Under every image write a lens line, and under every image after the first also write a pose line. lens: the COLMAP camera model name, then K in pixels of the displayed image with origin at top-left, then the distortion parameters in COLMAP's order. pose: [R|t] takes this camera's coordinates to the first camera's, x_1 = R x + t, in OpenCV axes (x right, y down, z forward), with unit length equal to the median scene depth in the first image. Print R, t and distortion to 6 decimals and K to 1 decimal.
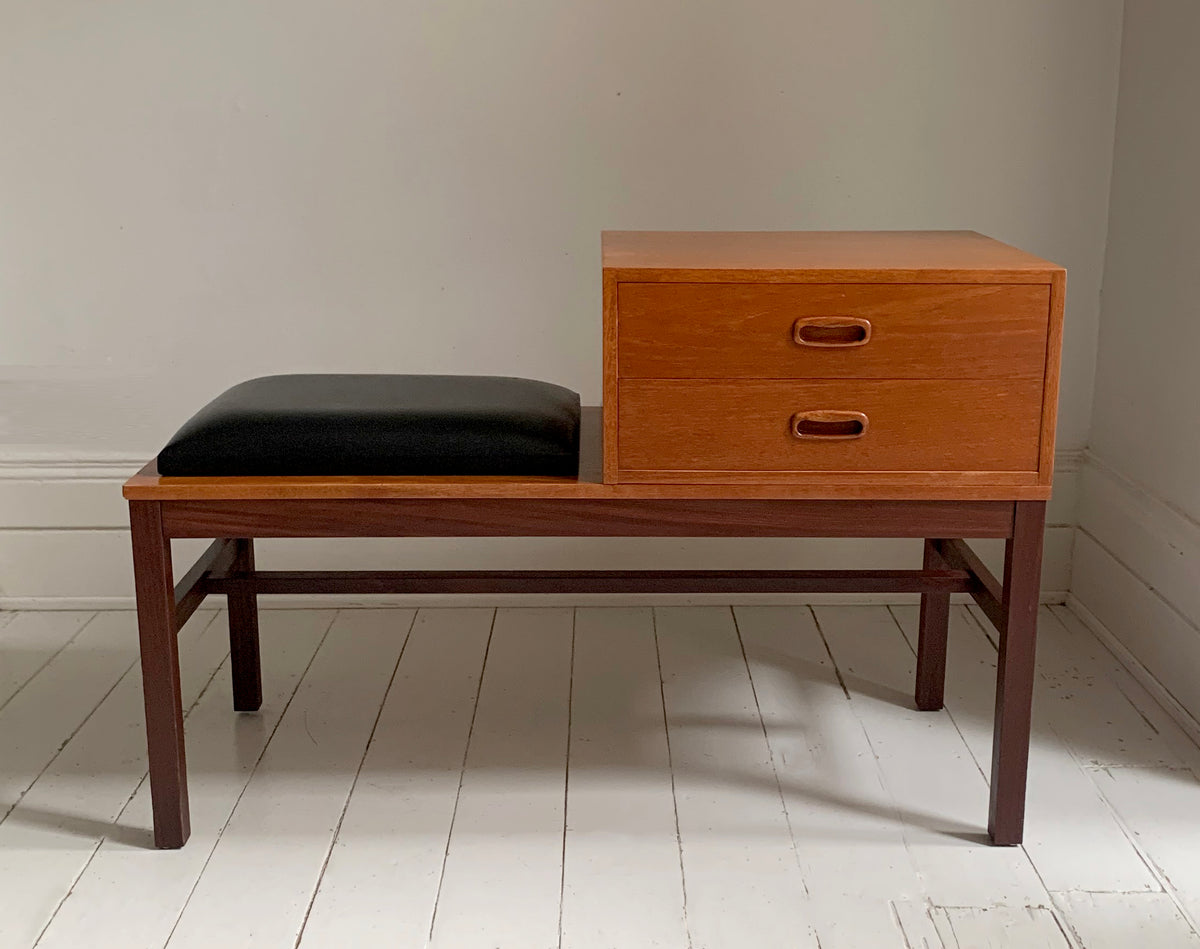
lens RADIAL K [[1485.4, 0, 641.9], [0, 1485.4, 474.3], [0, 0, 1]] dist [0.185647, 0.015376]
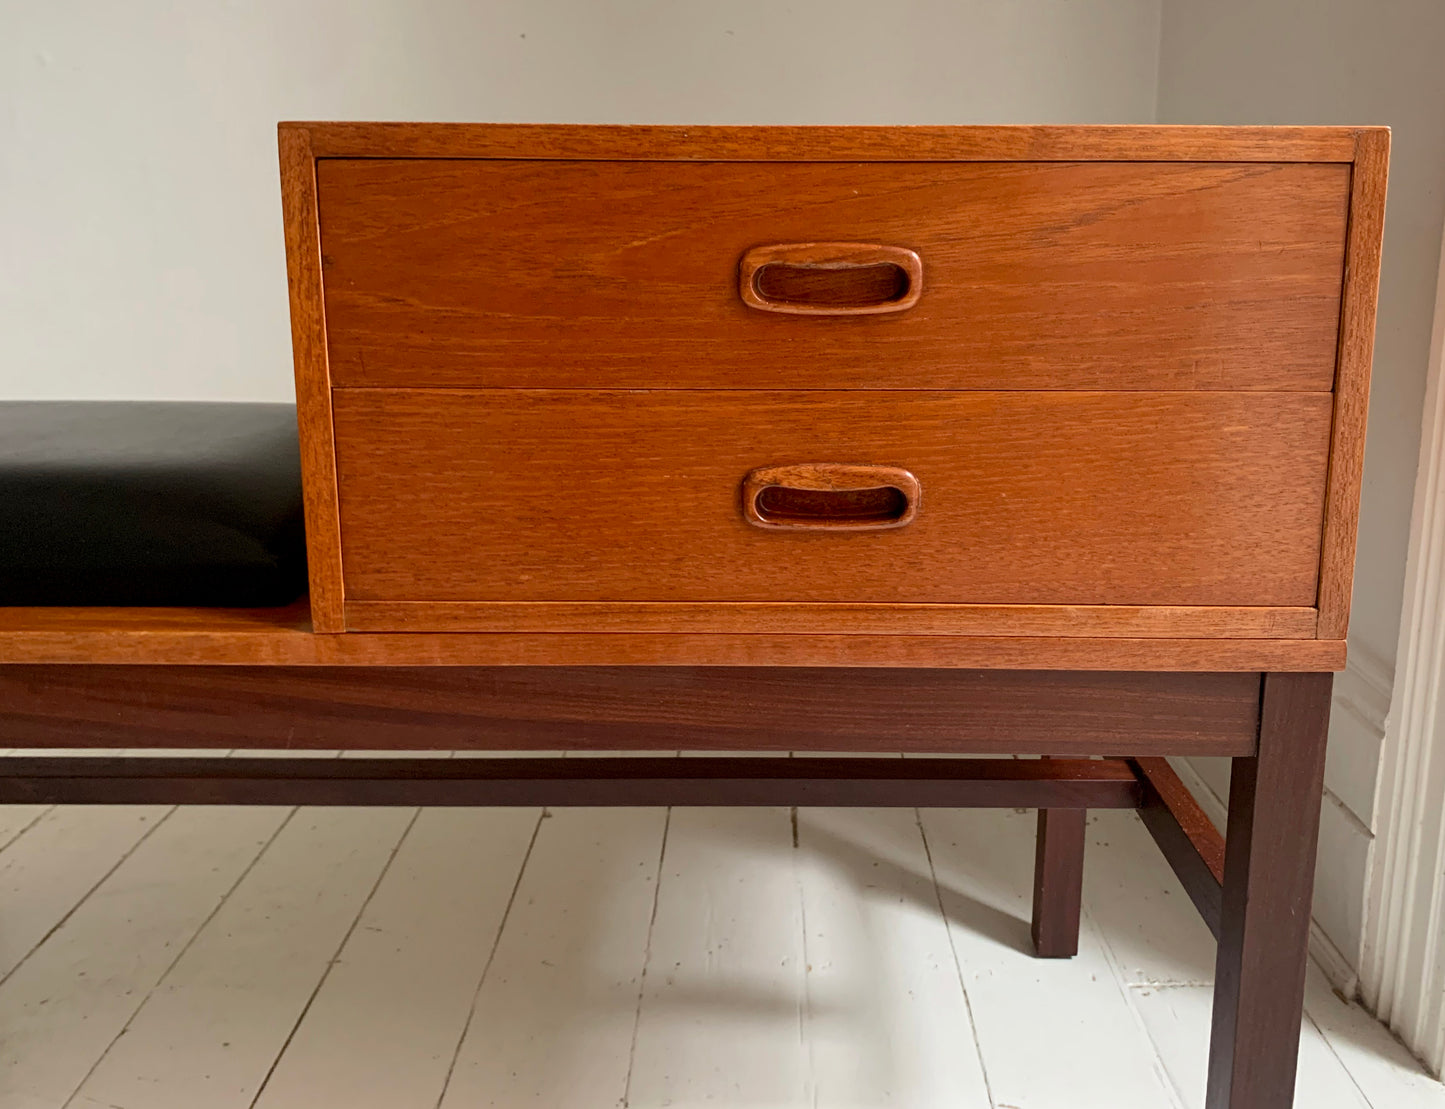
lens RADIAL K [[1477.0, 0, 725.1], [0, 1477.0, 491.7], [0, 0, 1]] dist [0.158938, -0.386074]
pose [[0.999126, 0.001567, -0.041777, 0.113456], [-0.002631, 0.999673, -0.025421, -0.024013], [0.041723, 0.025509, 0.998804, 0.571569]]
